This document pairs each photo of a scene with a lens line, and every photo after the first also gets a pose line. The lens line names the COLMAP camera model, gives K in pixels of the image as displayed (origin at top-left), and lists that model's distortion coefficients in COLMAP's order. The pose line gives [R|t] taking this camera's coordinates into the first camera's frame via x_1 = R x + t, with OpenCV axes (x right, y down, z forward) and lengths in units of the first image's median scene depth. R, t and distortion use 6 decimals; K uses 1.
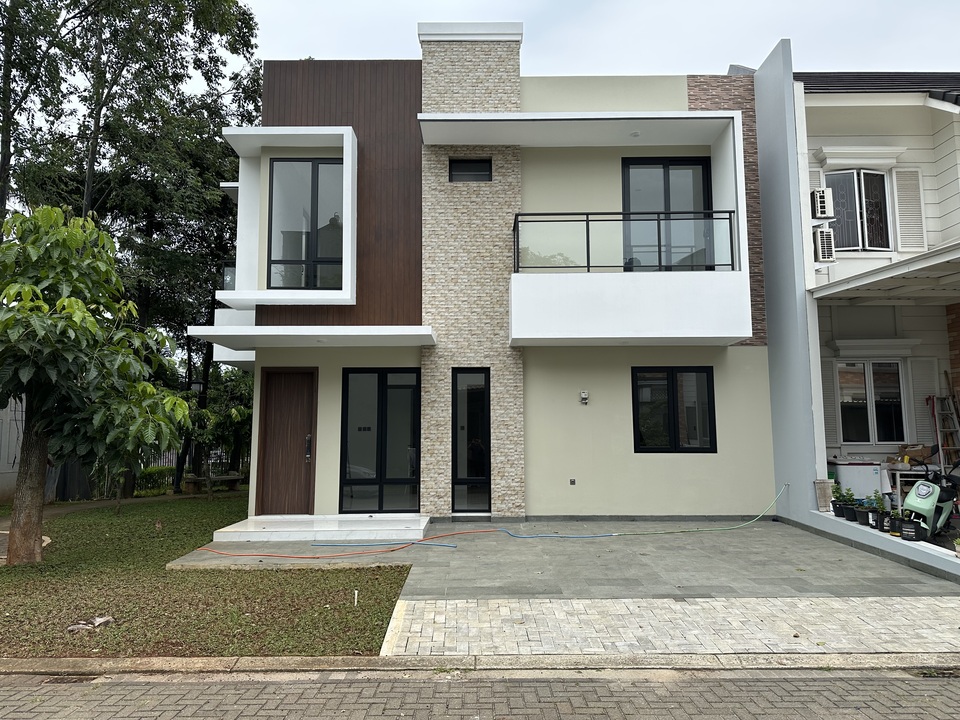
lens RADIAL K [[685.9, 0, 479.5], [0, 685.9, 348.7], [0, 0, 1]] dist [0.055465, -0.089429]
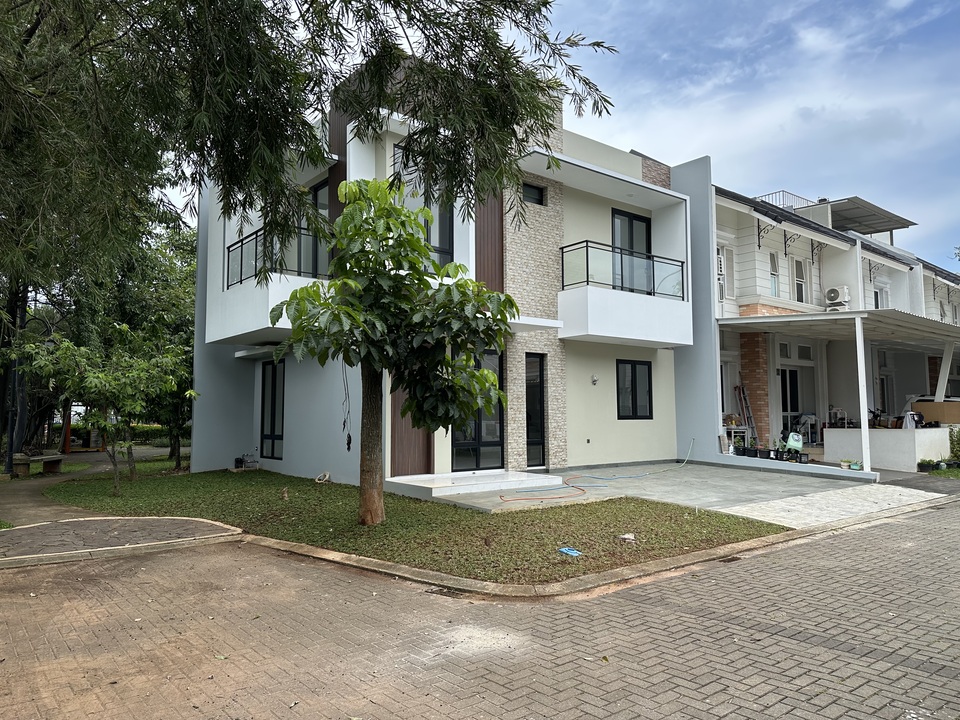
lens RADIAL K [[685.9, 0, 479.5], [0, 685.9, 348.7], [0, 0, 1]] dist [0.055465, -0.089429]
pose [[0.773623, 0.062685, 0.630538, -0.900261], [-0.081911, 0.996639, 0.001417, 0.026660], [-0.628329, -0.052744, 0.776157, 0.085111]]
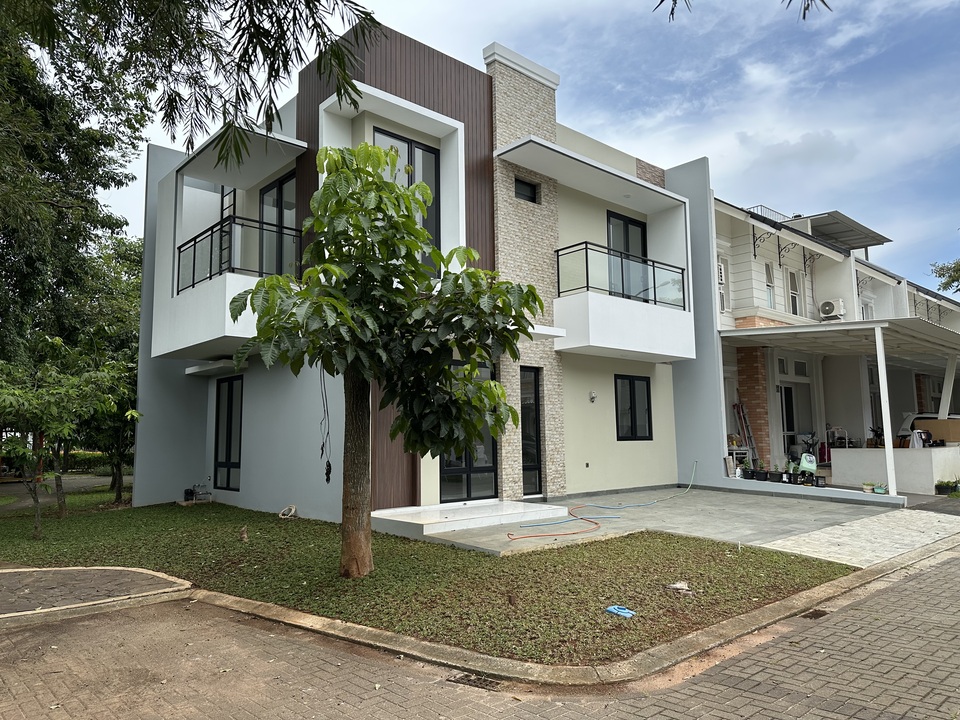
lens RADIAL K [[685.9, 0, 479.5], [0, 685.9, 348.7], [0, 0, 1]] dist [0.055465, -0.089429]
pose [[0.735341, 0.082753, 0.672626, -0.845041], [-0.078612, 0.996232, -0.036625, 0.046616], [-0.673122, -0.025944, 0.739076, 0.226111]]
